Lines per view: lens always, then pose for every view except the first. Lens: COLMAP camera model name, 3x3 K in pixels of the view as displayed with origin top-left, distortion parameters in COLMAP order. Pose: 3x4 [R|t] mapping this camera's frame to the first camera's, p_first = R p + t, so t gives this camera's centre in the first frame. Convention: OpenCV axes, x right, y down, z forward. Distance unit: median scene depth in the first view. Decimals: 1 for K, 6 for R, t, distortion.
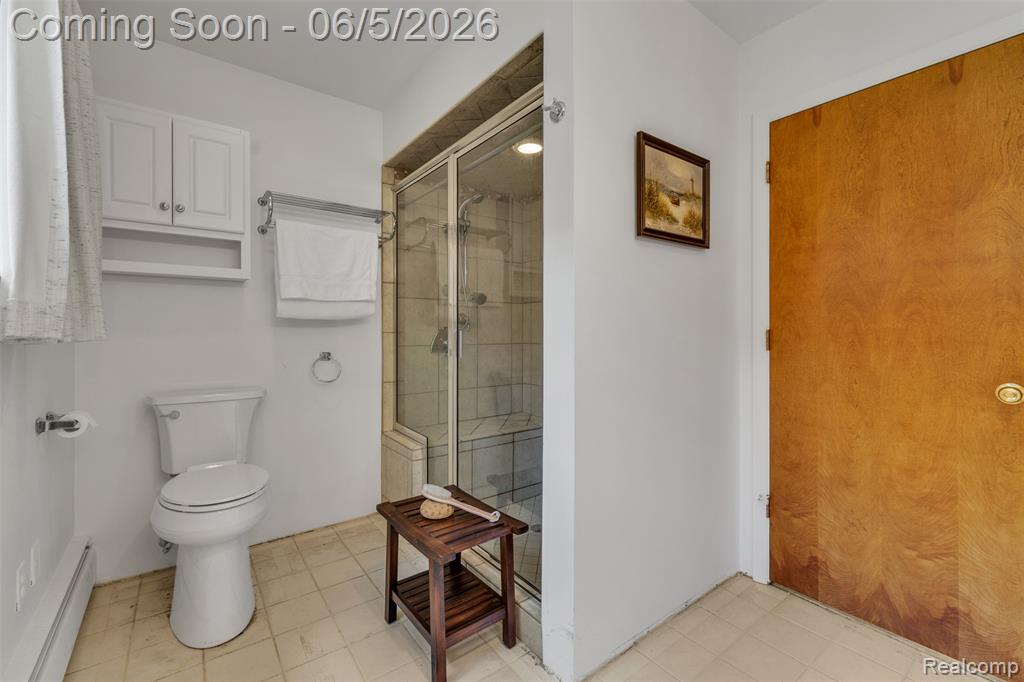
lens RADIAL K [[436.5, 0, 513.9], [0, 436.5, 336.2], [0, 0, 1]] dist [0.002713, -0.000090]
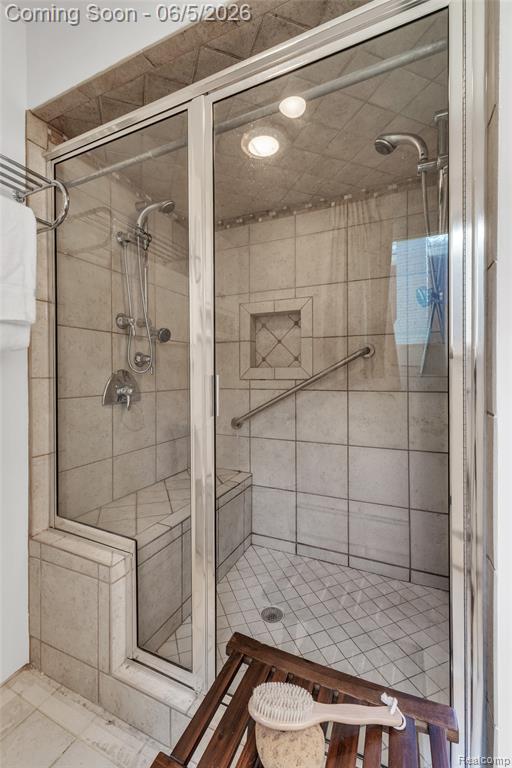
lens RADIAL K [[327.4, 0, 253.6], [0, 327.4, 379.0], [0, 0, 1]] dist [0.002713, -0.000090]
pose [[0.883128, -0.009781, 0.469030, -0.236487], [0.010245, 0.999946, 0.001563, -0.004755], [-0.469020, 0.003425, 0.883181, 0.429729]]
